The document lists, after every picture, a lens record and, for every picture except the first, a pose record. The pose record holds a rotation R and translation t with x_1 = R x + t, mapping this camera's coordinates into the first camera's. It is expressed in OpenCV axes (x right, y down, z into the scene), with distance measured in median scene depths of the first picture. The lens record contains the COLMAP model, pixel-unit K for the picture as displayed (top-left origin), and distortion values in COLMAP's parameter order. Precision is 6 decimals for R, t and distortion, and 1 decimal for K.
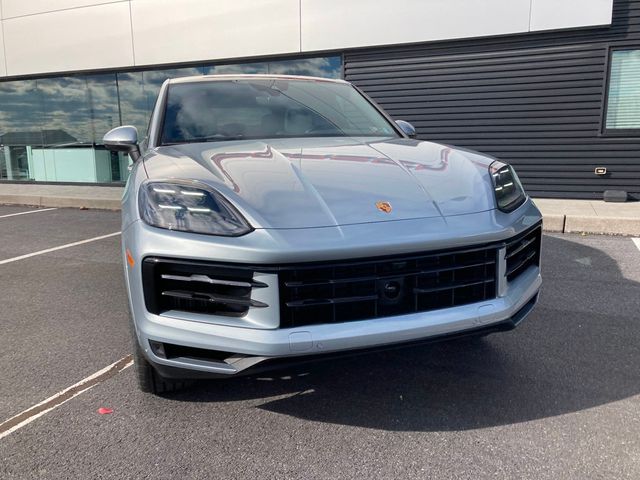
lens RADIAL K [[523.4, 0, 324.1], [0, 523.4, 240.2], [0, 0, 1]] dist [0.024766, -0.023452]
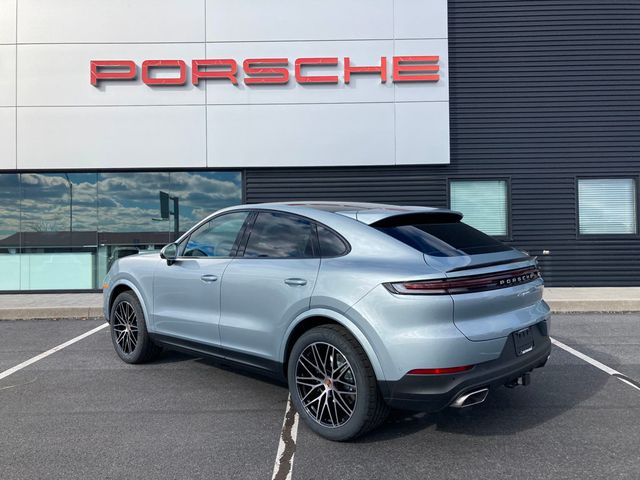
lens RADIAL K [[523.4, 0, 315.9], [0, 523.4, 224.7], [0, 0, 1]] dist [0.024766, -0.023452]
pose [[0.922070, 0.007549, 0.386949, -0.900781], [0.072260, 0.978871, -0.191287, -0.018294], [-0.380217, 0.204341, 0.902042, -0.270526]]
